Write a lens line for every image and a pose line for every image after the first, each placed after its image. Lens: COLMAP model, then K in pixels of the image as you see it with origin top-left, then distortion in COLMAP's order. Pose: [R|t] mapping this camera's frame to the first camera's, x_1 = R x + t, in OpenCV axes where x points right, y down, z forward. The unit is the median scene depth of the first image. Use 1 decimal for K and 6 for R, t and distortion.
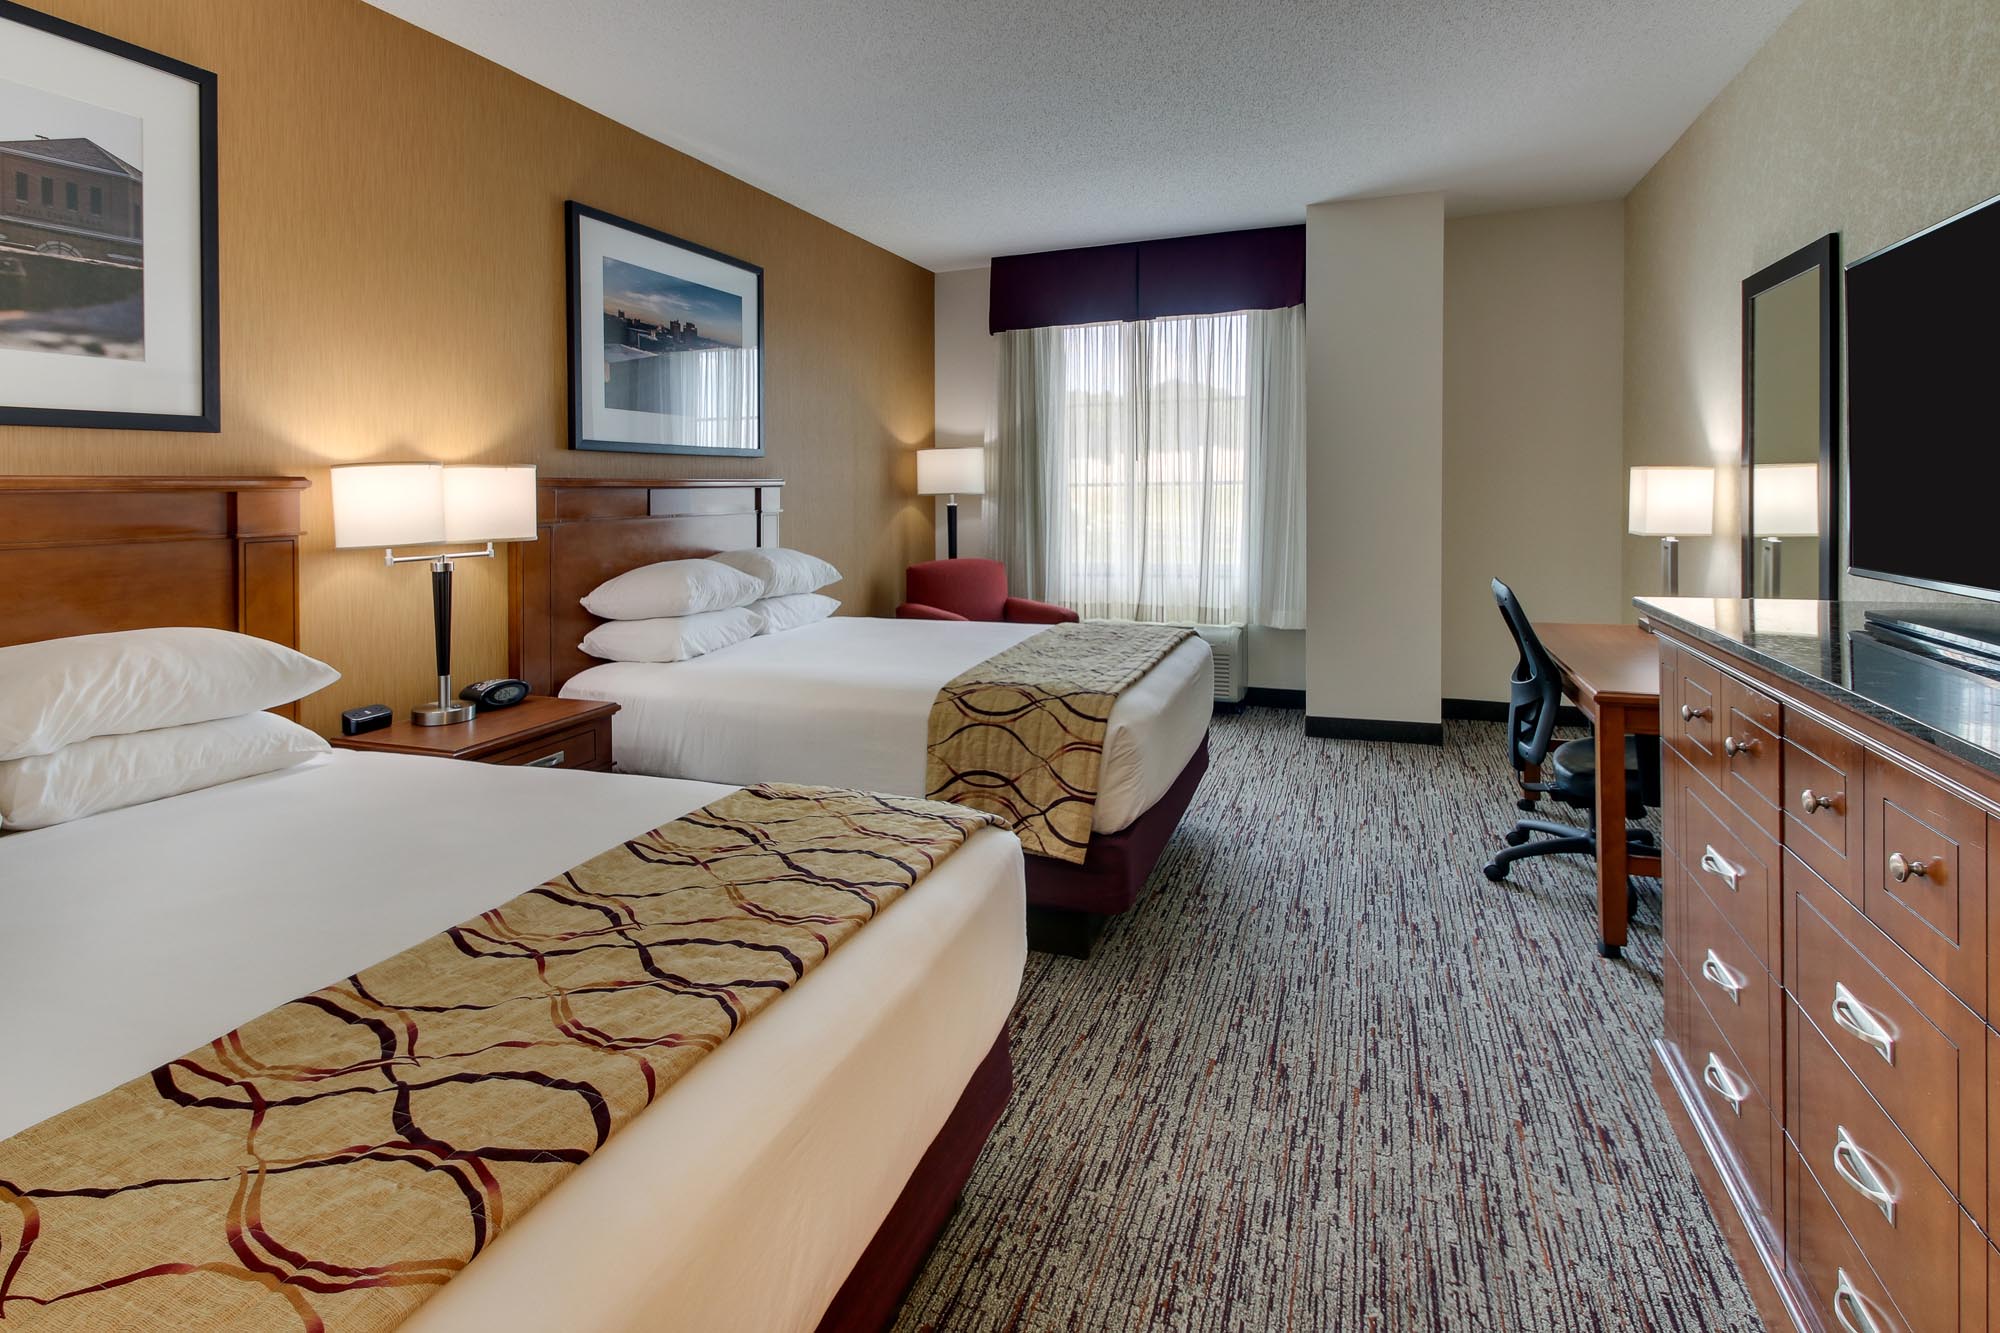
lens RADIAL K [[960.5, 0, 954.8], [0, 960.5, 539.6], [0, 0, 1]] dist [-0.012064, -0.000619]
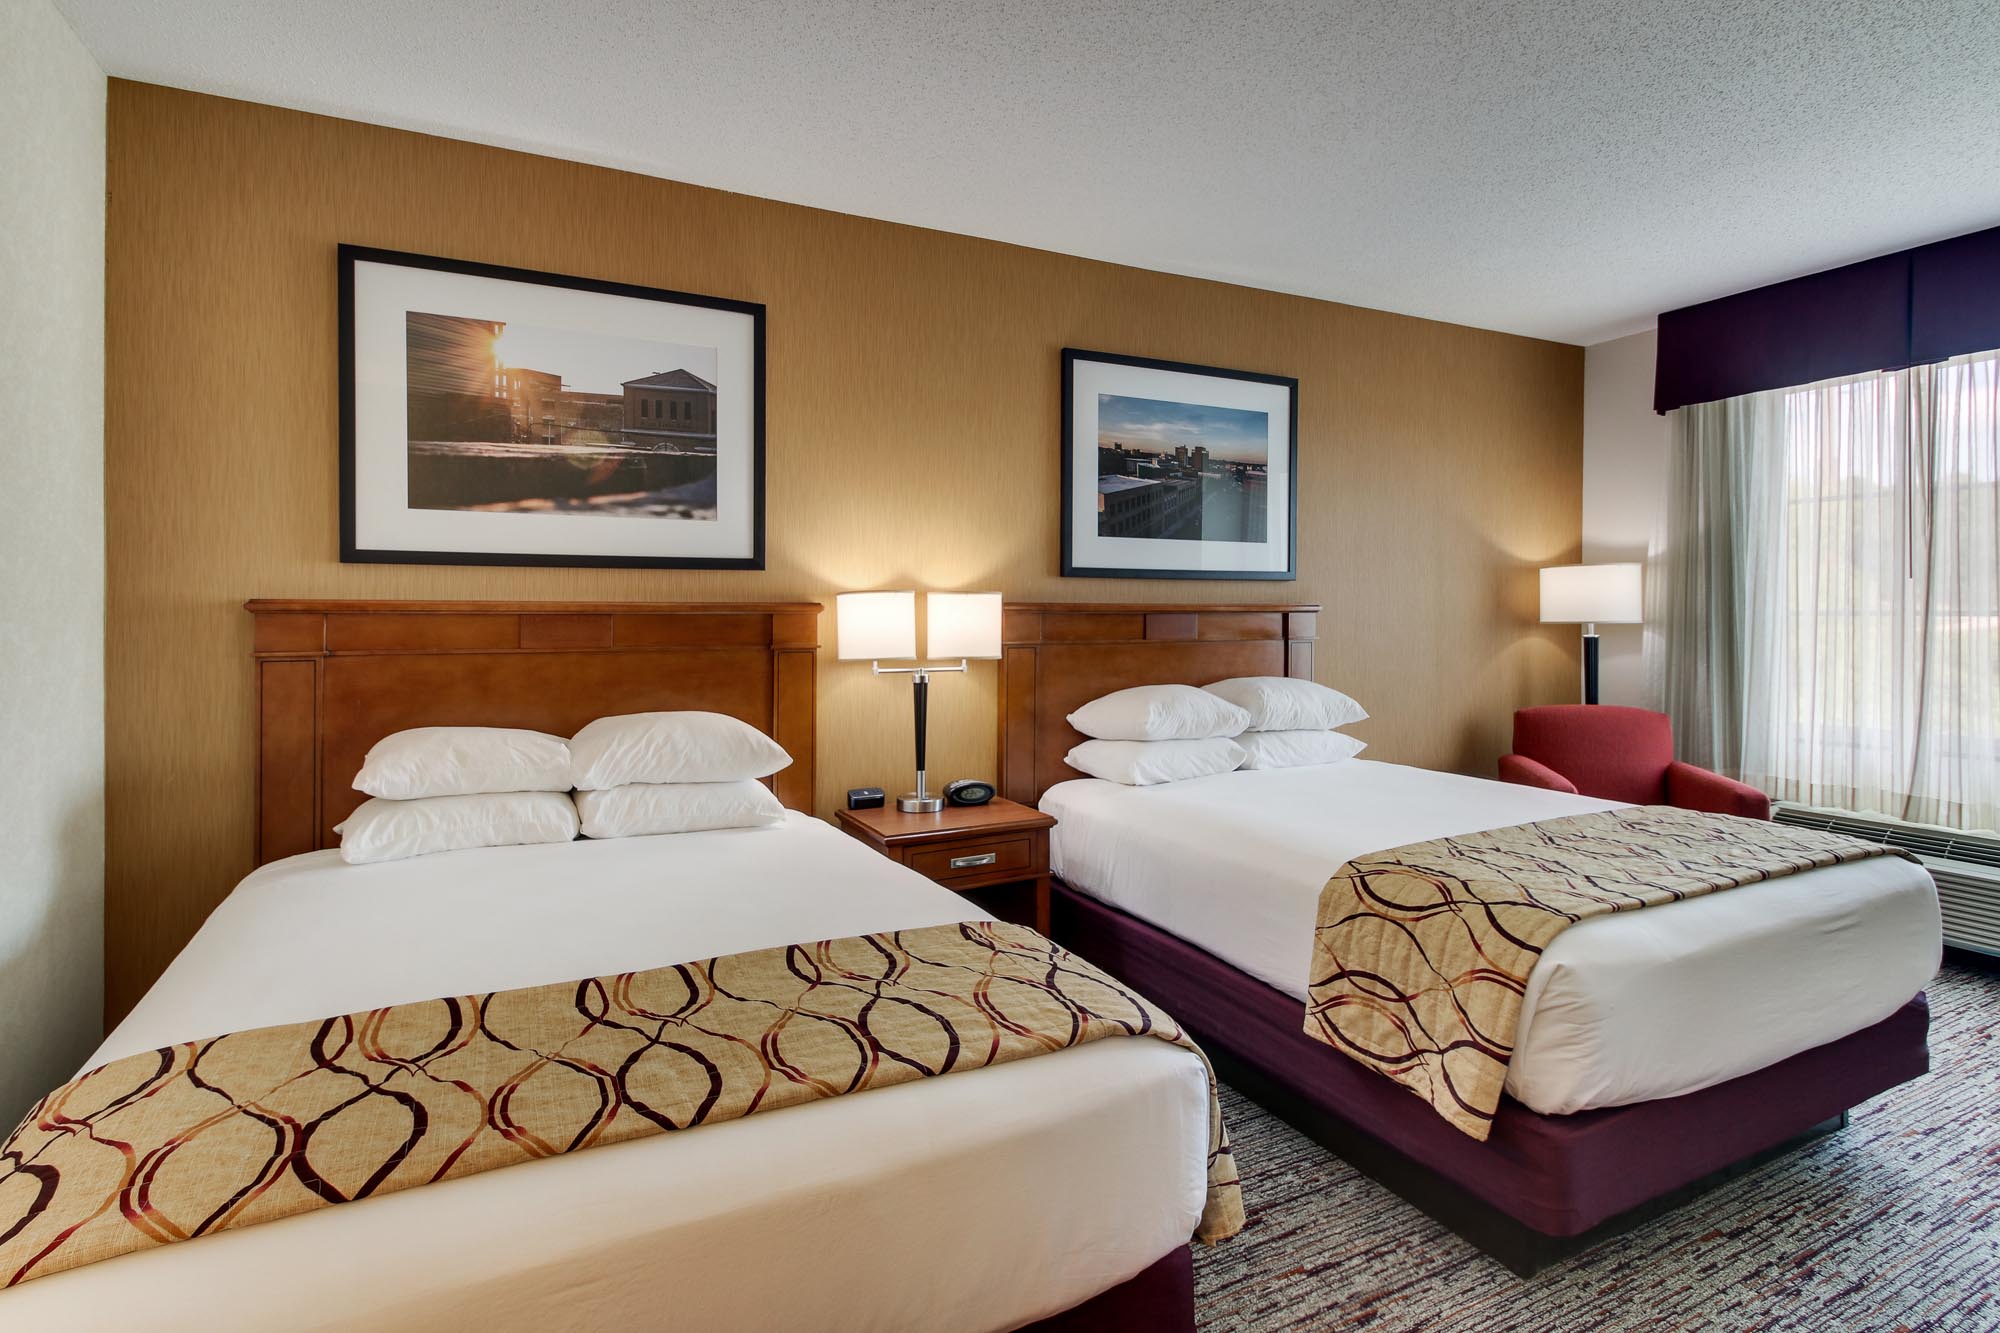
lens RADIAL K [[918.5, 0, 959.9], [0, 918.5, 641.4], [0, 0, 1]] dist [-0.001402, -0.001388]
pose [[0.742837, 0.029437, -0.668825, 0.214820], [-0.041769, 0.999124, -0.002417, -0.014150], [0.668168, 0.029732, 0.743416, 0.156337]]
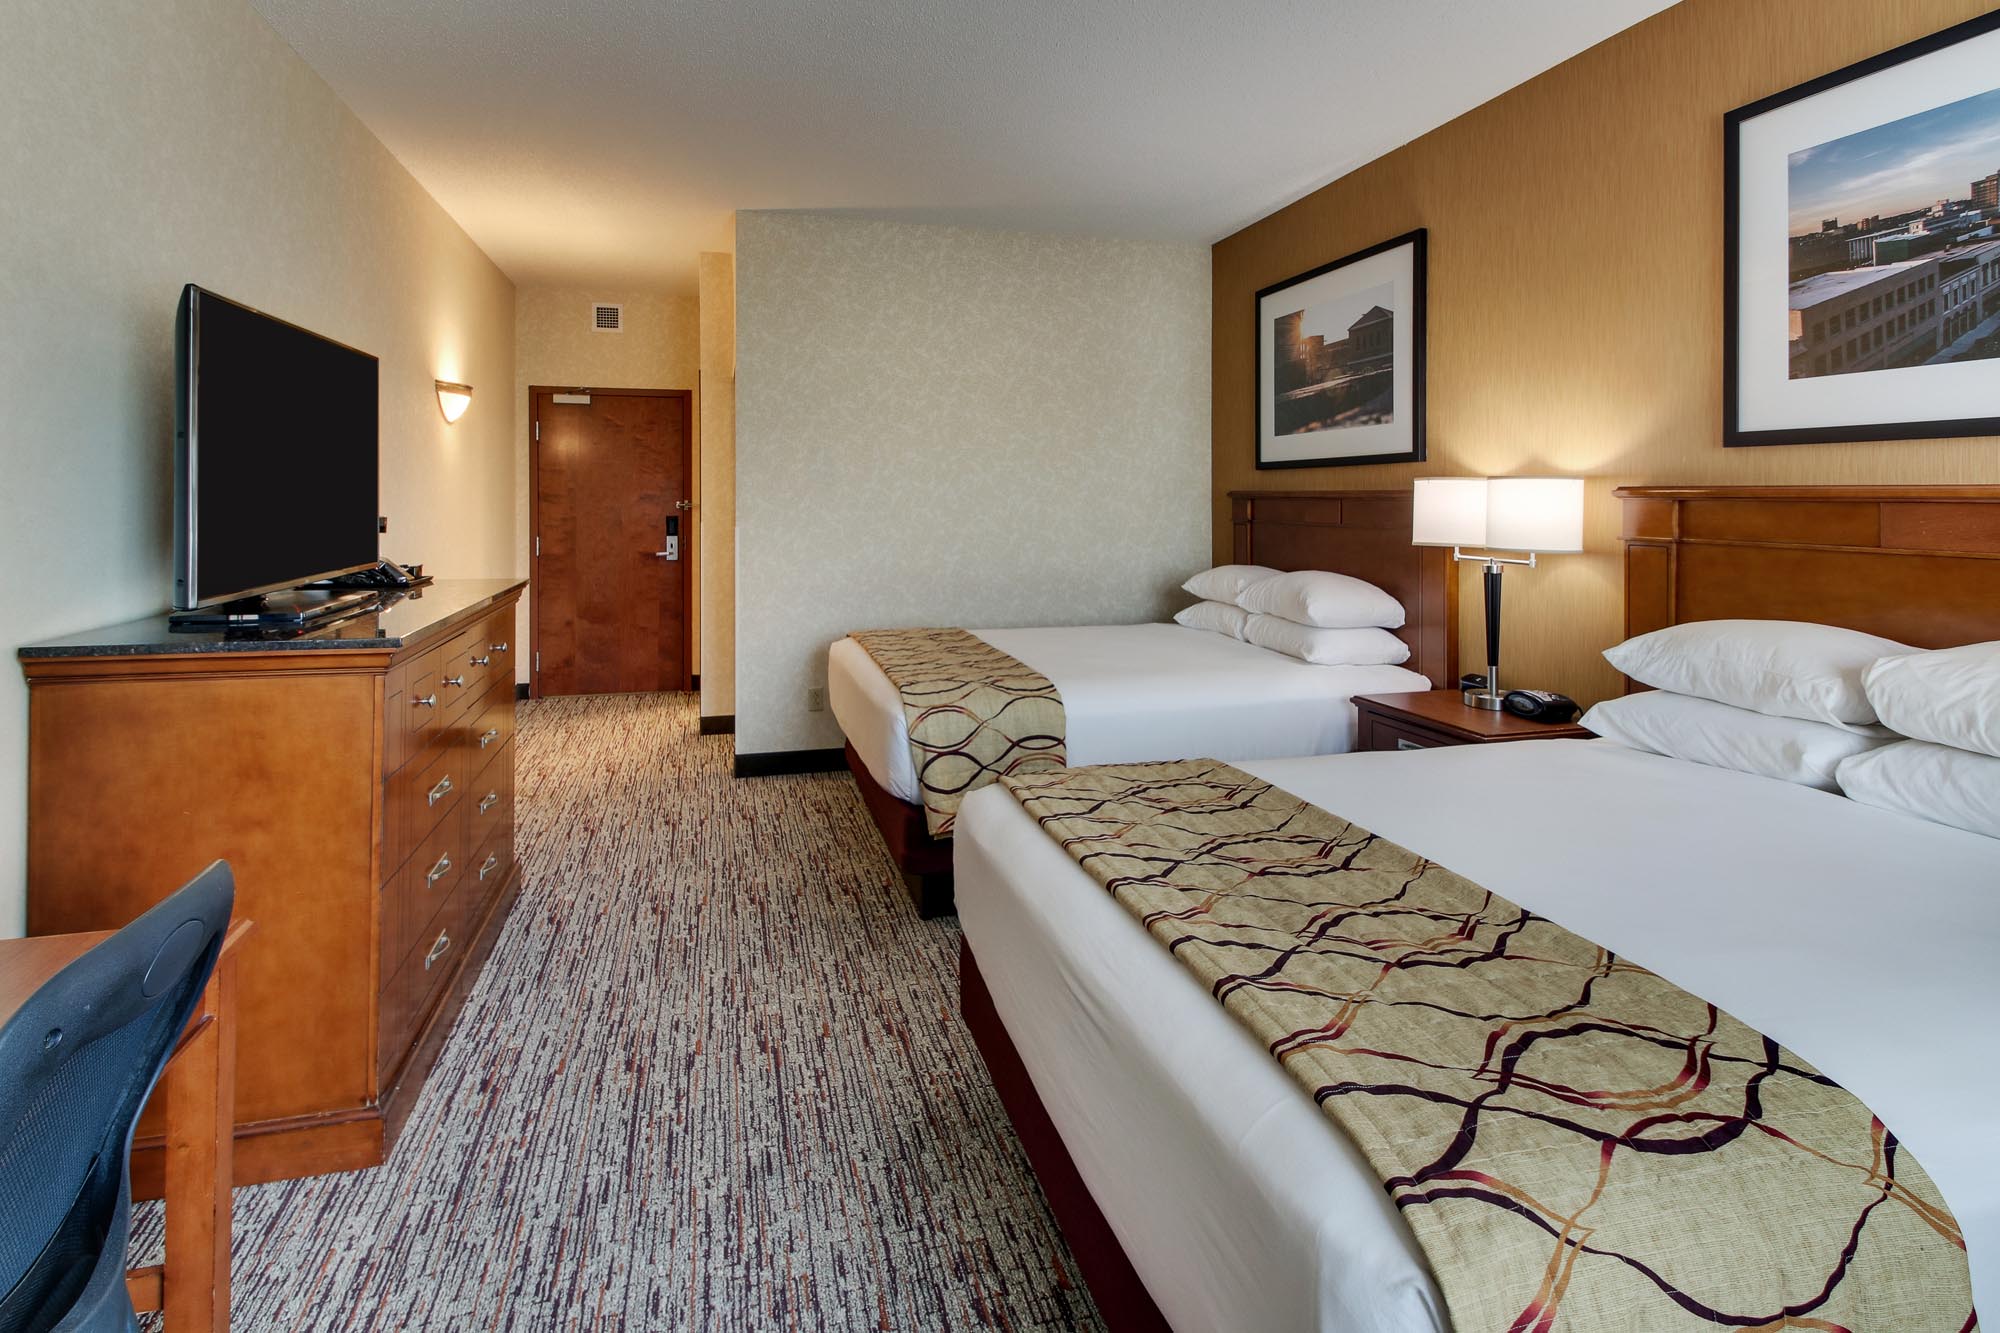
lens RADIAL K [[965.1, 0, 999.7], [0, 965.1, 512.7], [0, 0, 1]] dist [0.005203, -0.003972]
pose [[-0.769089, 0.016932, -0.638918, 0.518969], [-0.029533, 0.997640, 0.061989, -0.074748], [0.638460, 0.066545, -0.766773, 1.235919]]
